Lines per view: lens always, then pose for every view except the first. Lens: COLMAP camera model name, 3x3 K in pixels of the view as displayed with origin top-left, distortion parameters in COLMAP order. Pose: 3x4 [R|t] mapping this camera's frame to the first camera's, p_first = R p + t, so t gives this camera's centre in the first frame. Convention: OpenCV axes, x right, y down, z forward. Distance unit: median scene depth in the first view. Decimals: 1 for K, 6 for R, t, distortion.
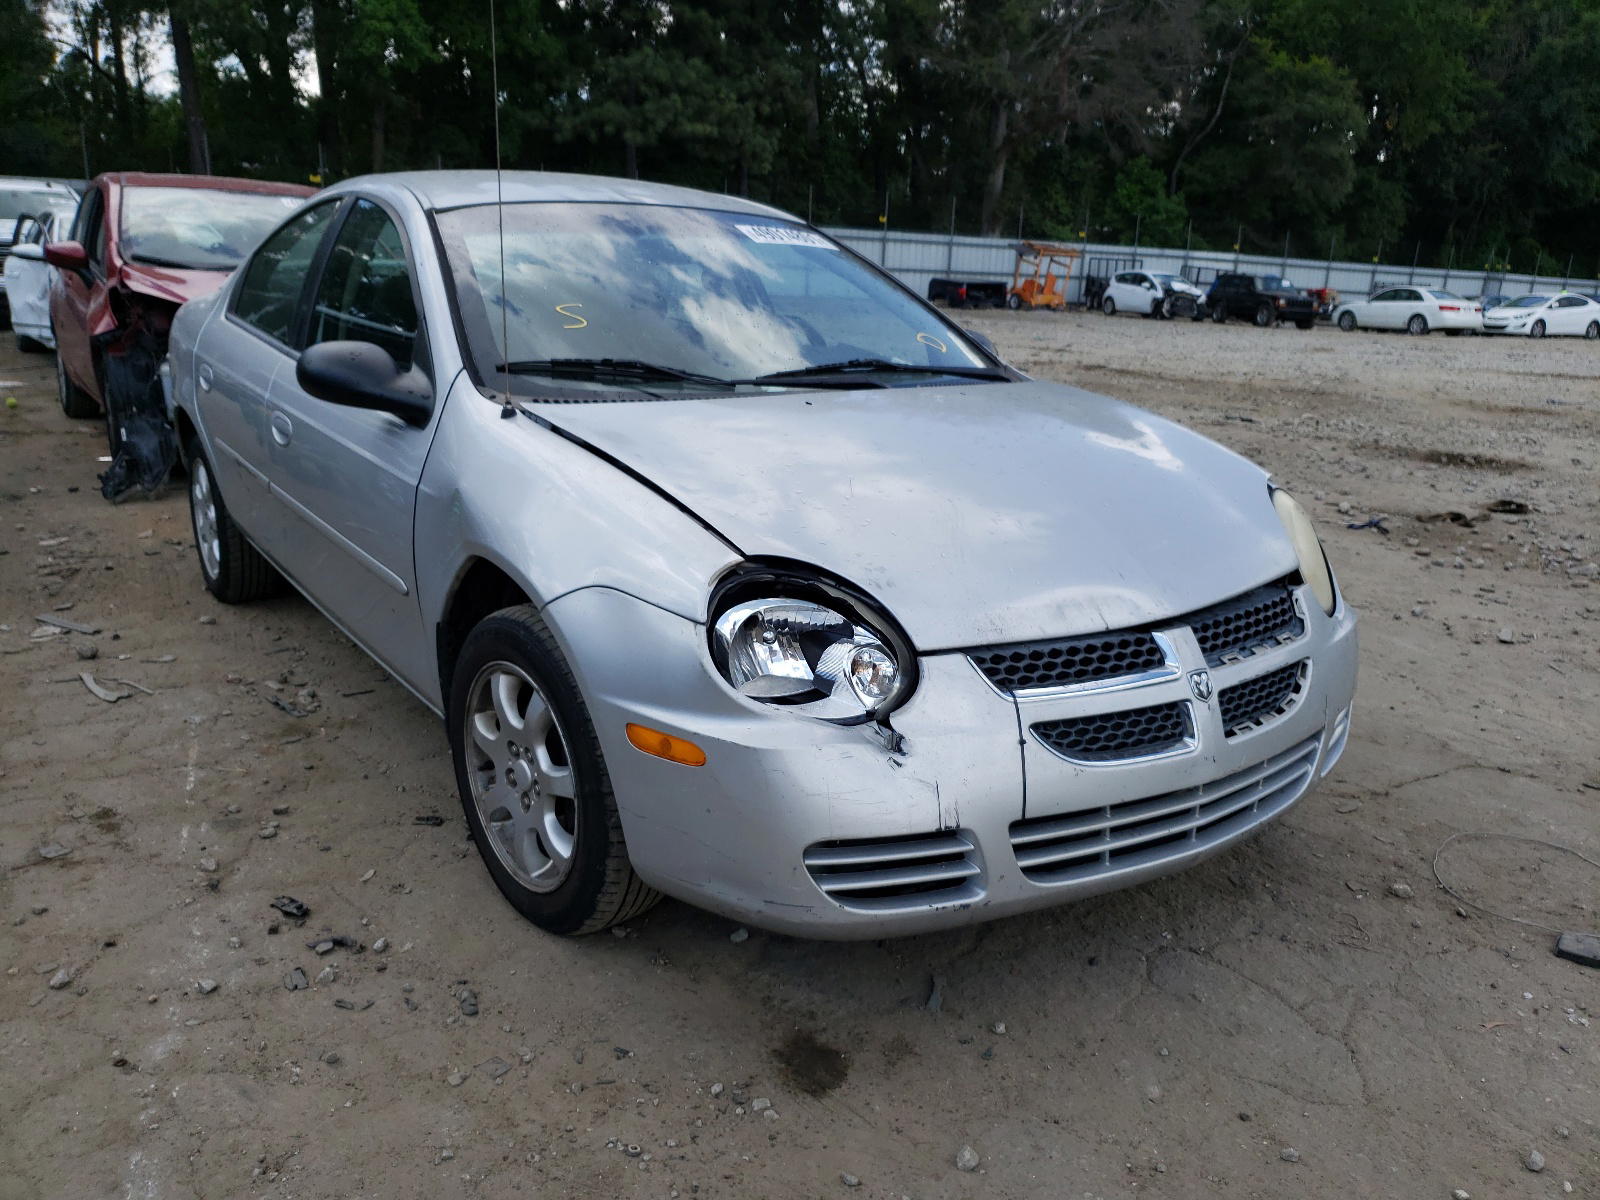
lens RADIAL K [[1224.1, 0, 802.4], [0, 1224.1, 596.7], [0, 0, 1]] dist [-0.006522, -0.000277]
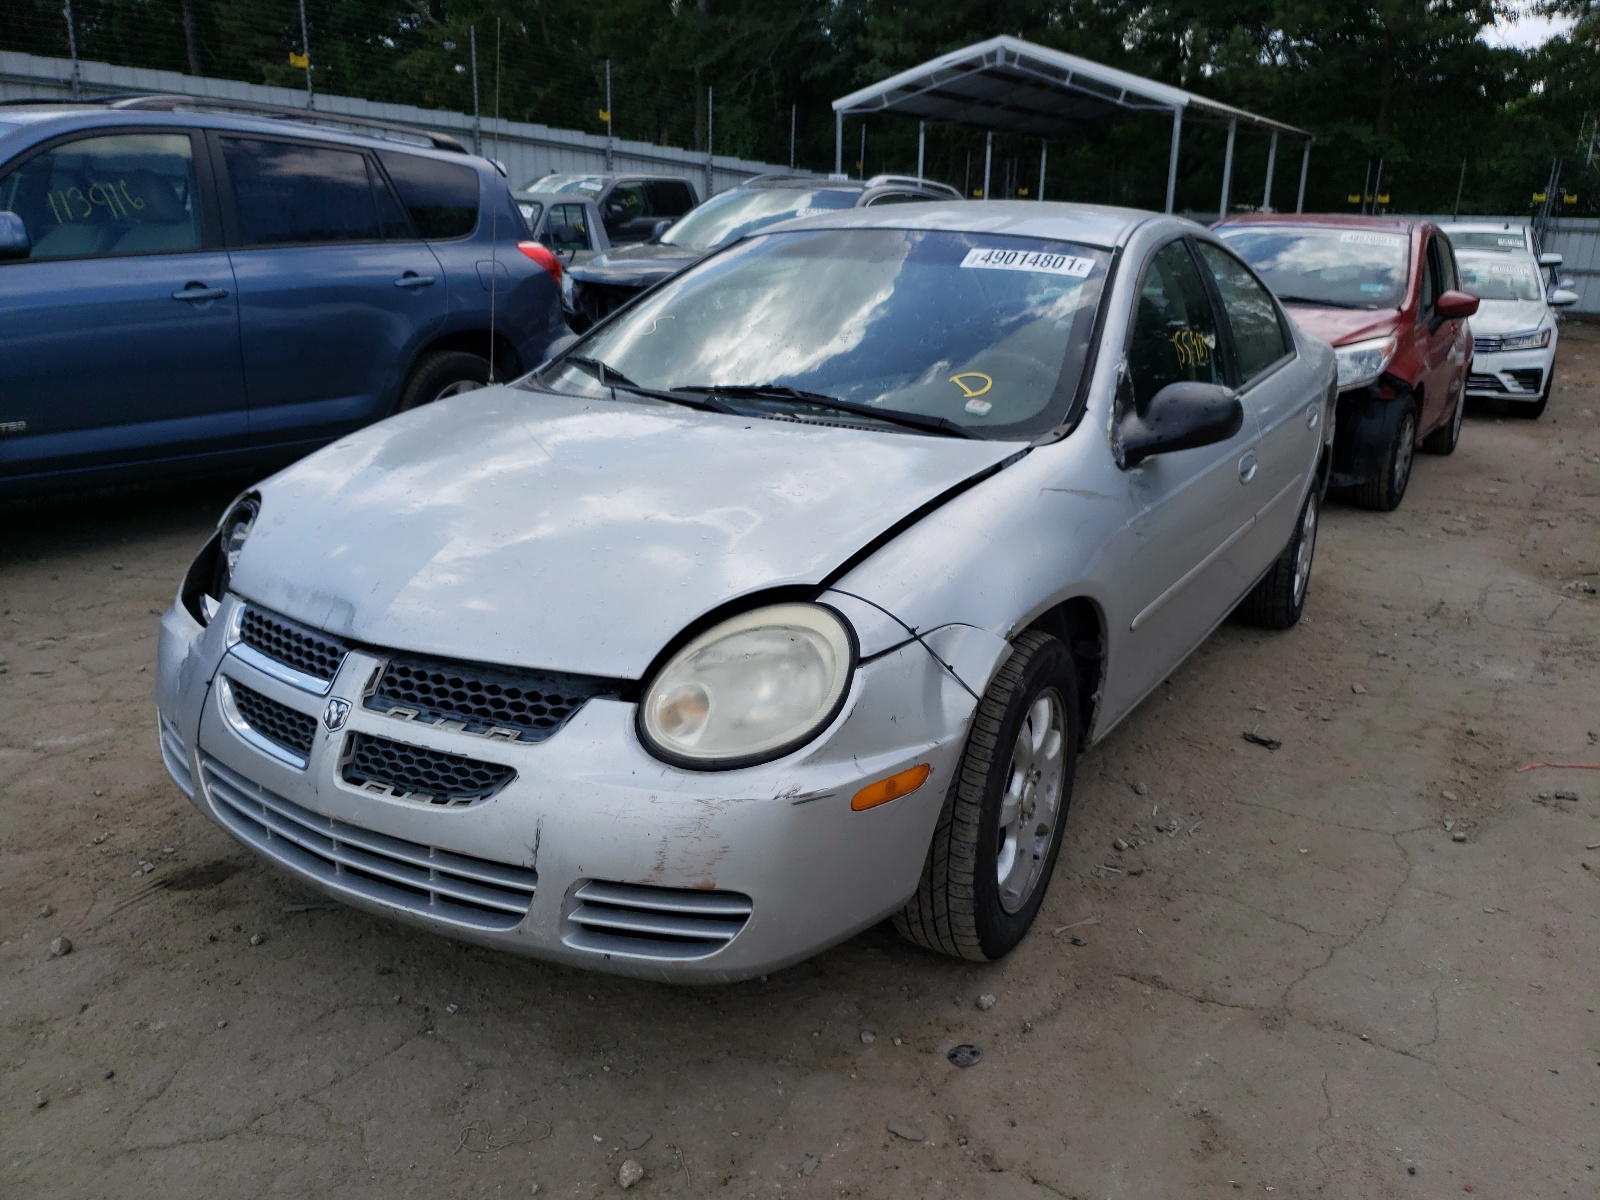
lens RADIAL K [[1224.1, 0, 800.7], [0, 1224.1, 604.0], [0, 0, 1]] dist [-0.006522, -0.000277]
pose [[0.380648, 0.217545, -0.898767, 1.281526], [-0.251143, 0.959723, 0.125935, -0.216900], [0.889963, 0.177782, 0.419951, 0.894603]]
